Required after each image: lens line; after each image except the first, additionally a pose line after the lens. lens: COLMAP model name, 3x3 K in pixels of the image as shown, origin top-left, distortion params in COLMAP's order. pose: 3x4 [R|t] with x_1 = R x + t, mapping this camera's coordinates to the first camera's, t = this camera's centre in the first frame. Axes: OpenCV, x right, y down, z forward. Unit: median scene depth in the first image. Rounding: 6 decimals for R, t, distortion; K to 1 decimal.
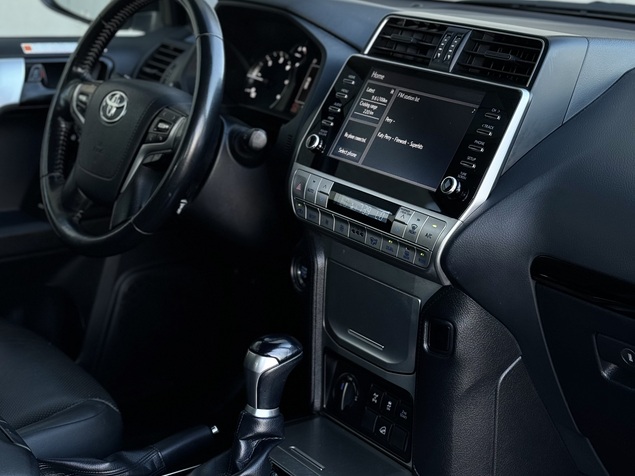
lens RADIAL K [[1197.0, 0, 317.5], [0, 1197.0, 238.0], [0, 0, 1]] dist [0.127816, 0.054175]
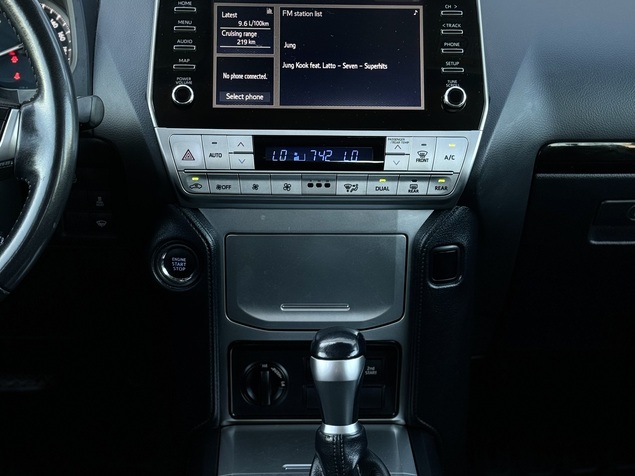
lens RADIAL K [[1197.0, 0, 317.5], [0, 1197.0, 238.0], [0, 0, 1]] dist [0.127816, 0.054175]
pose [[0.543196, -0.308496, 0.780876, -0.596324], [0.232844, 0.948921, 0.212913, -0.139605], [-0.806673, 0.066168, 0.587282, 0.493743]]
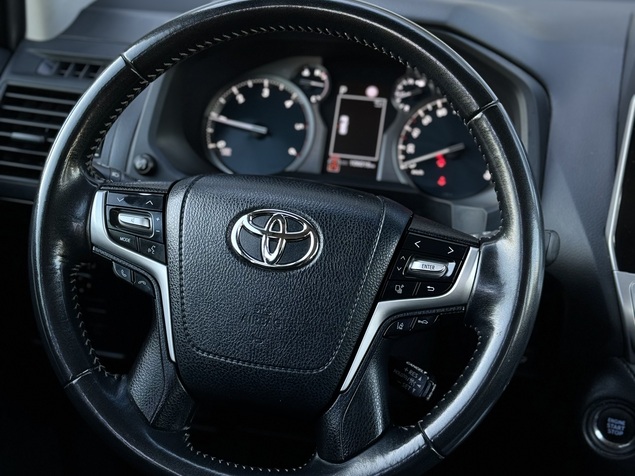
lens RADIAL K [[1197.0, 0, 317.5], [0, 1197.0, 238.0], [0, 0, 1]] dist [0.127816, 0.054175]
pose [[0.738614, -0.217742, 0.637995, -0.564621], [0.162607, 0.976001, 0.144849, -0.207036], [-0.654223, -0.003245, 0.756295, 0.635837]]
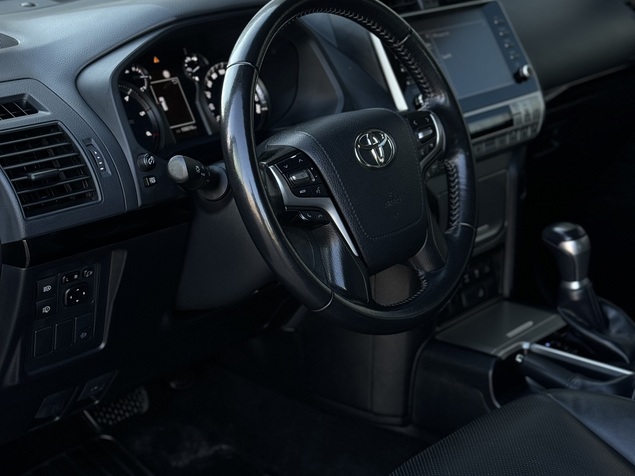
lens RADIAL K [[1197.0, 0, 317.5], [0, 1197.0, 238.0], [0, 0, 1]] dist [0.127816, 0.054175]
pose [[-0.246267, -0.332592, 0.910349, -1.028406], [0.269127, 0.878872, 0.393896, -0.432410], [-0.931087, 0.342003, -0.126928, 1.293068]]
